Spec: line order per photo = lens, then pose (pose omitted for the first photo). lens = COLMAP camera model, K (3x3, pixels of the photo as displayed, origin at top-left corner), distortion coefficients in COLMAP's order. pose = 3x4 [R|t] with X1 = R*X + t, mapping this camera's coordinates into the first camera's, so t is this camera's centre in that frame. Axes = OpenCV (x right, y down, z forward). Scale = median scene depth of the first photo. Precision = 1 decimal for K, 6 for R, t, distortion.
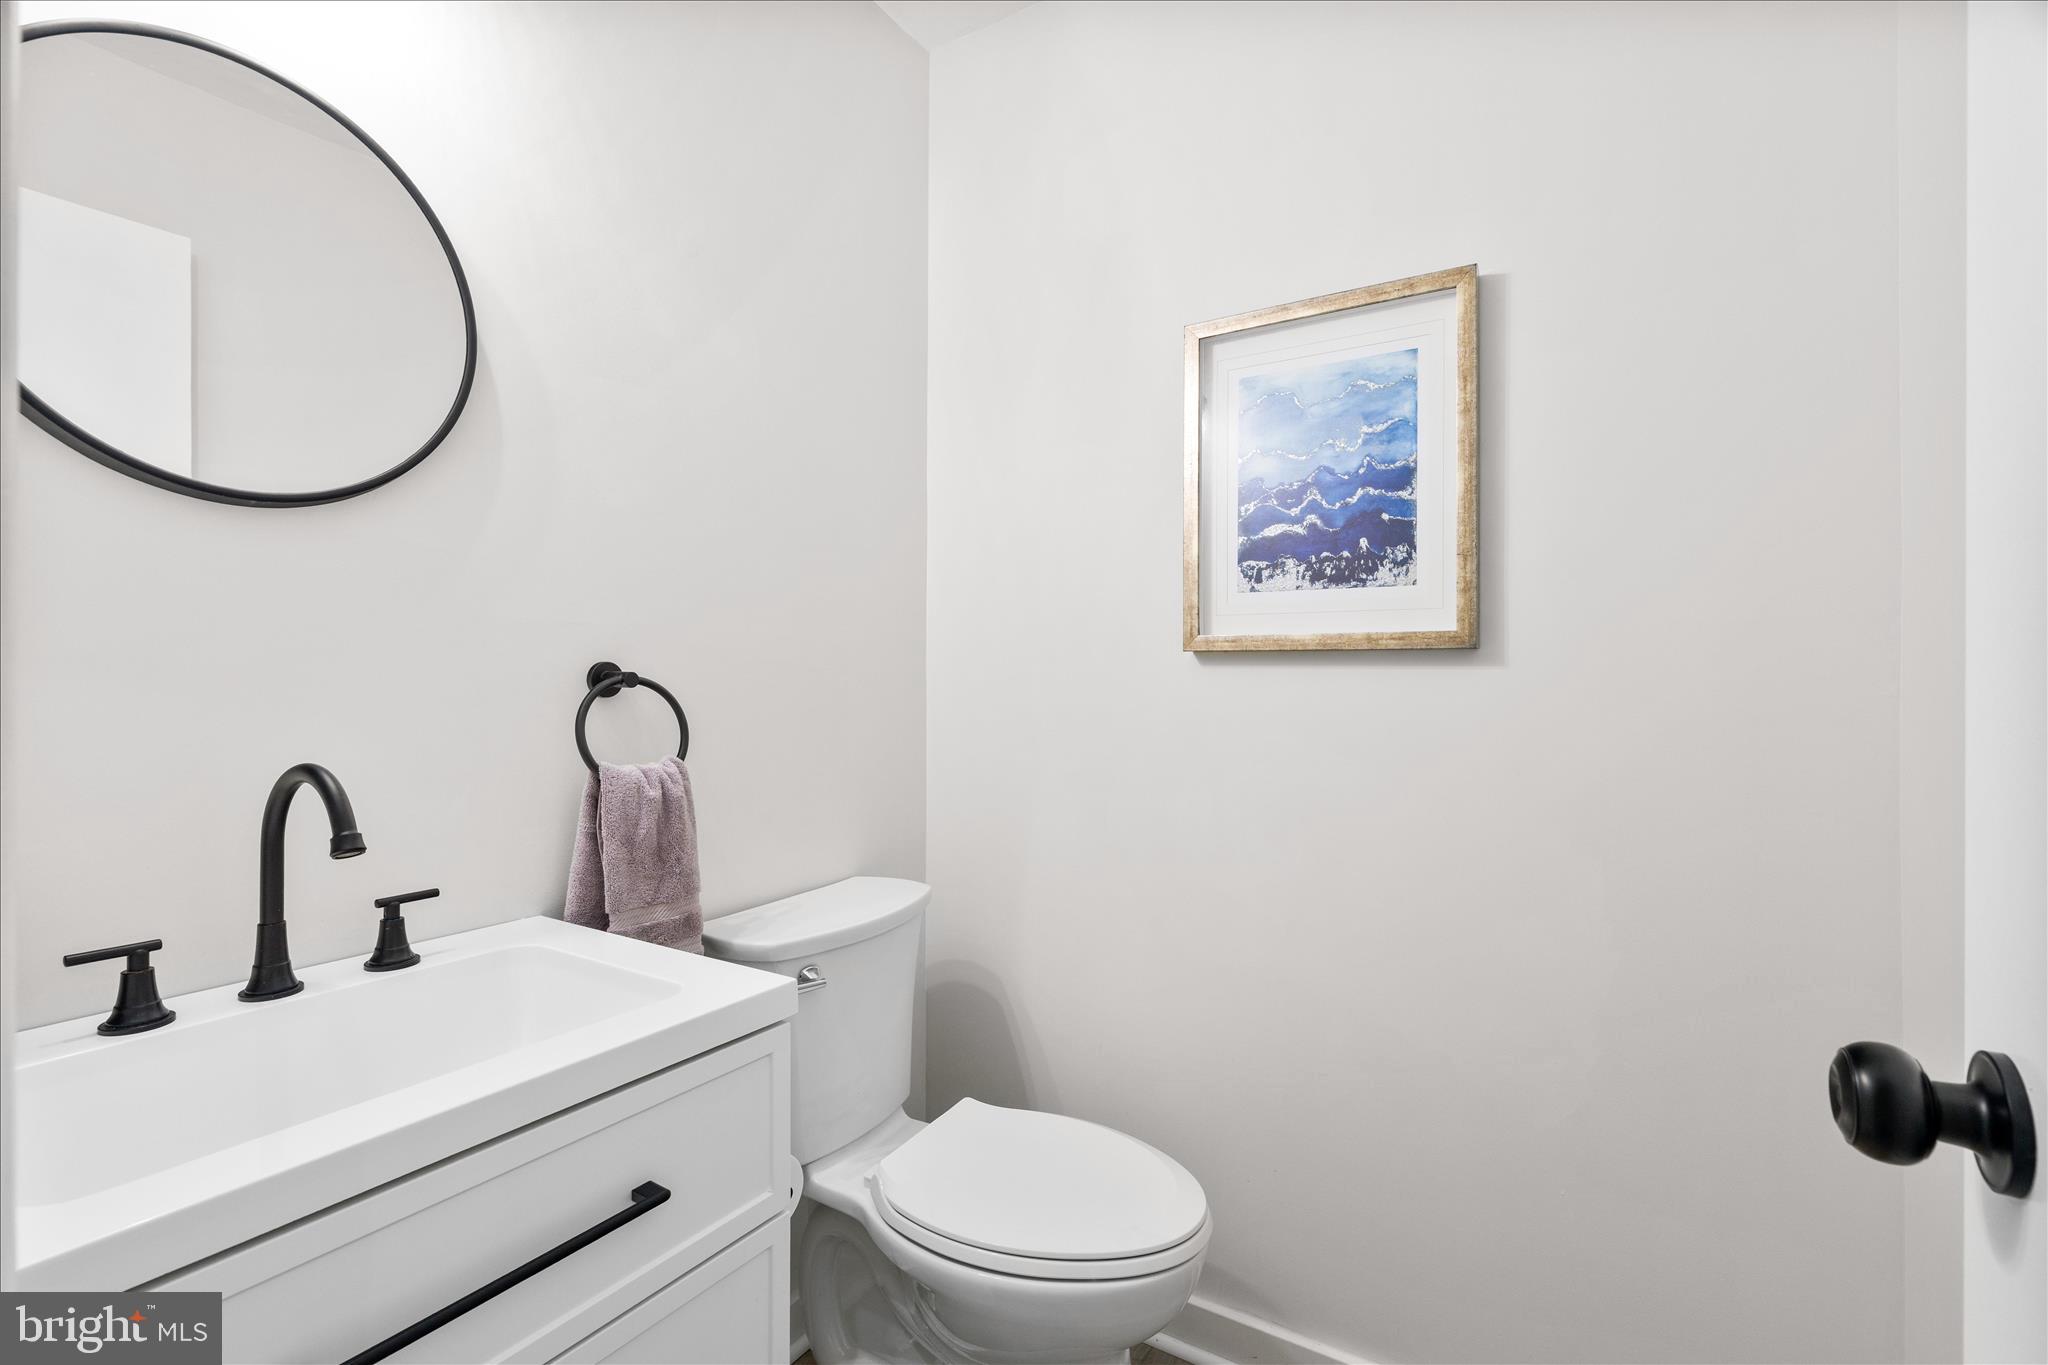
lens RADIAL K [[932.6, 0, 1025.2], [0, 932.6, 678.5], [0, 0, 1]] dist [-0.004659, 0.000010]
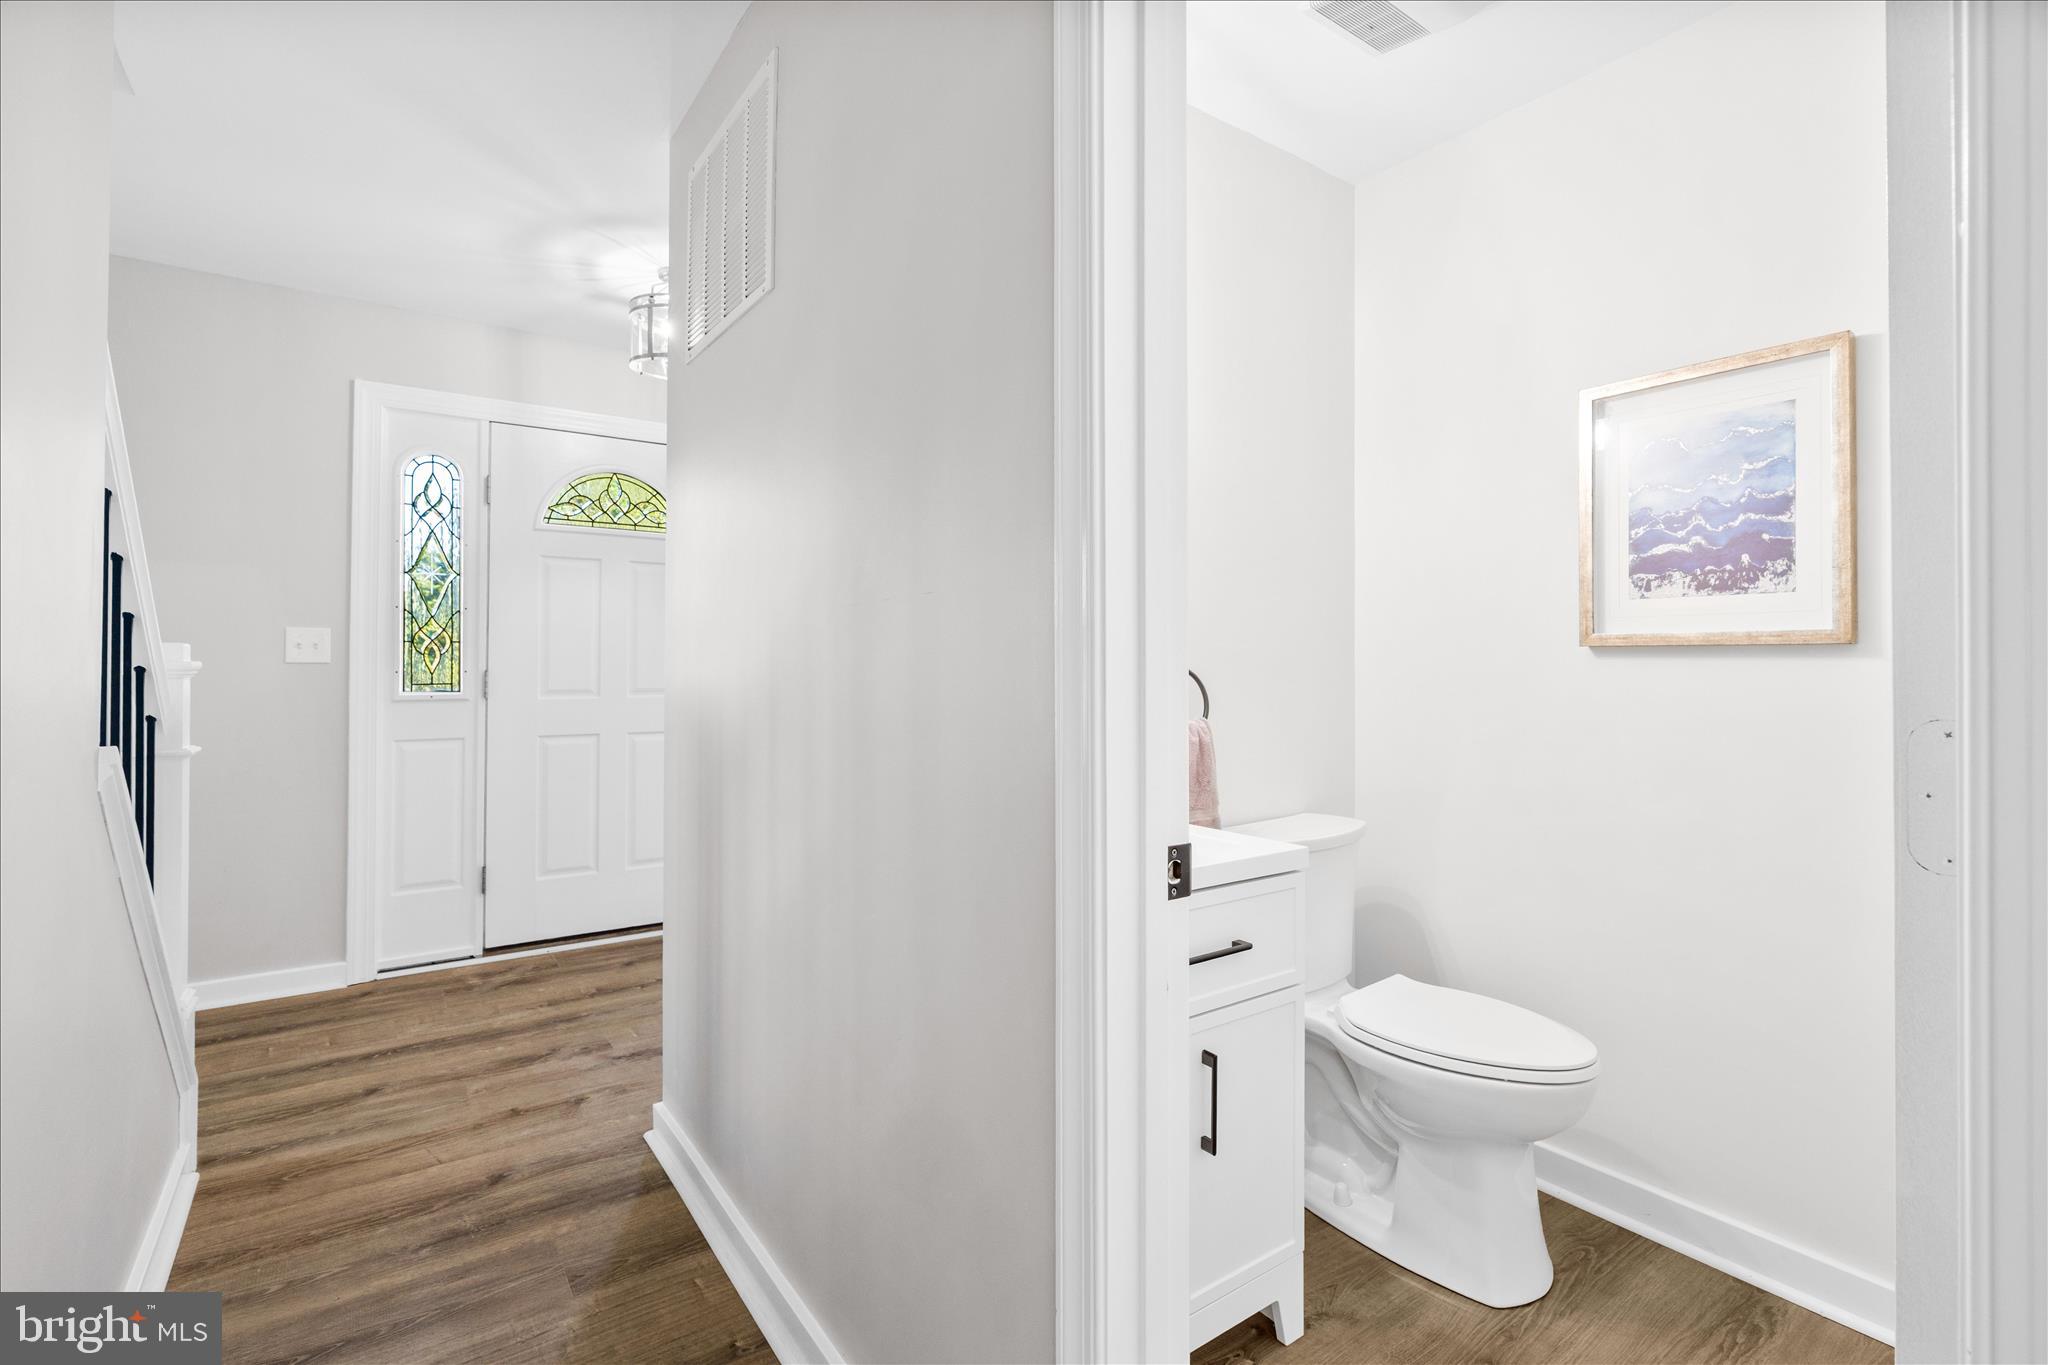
lens RADIAL K [[932.6, 0, 1018.7], [0, 932.6, 654.0], [0, 0, 1]] dist [-0.004659, 0.000010]
pose [[0.924258, -0.003429, -0.381754, -0.056603], [-0.001787, 0.999910, -0.013307, -0.000395], [0.381765, 0.012982, 0.924168, -0.502147]]
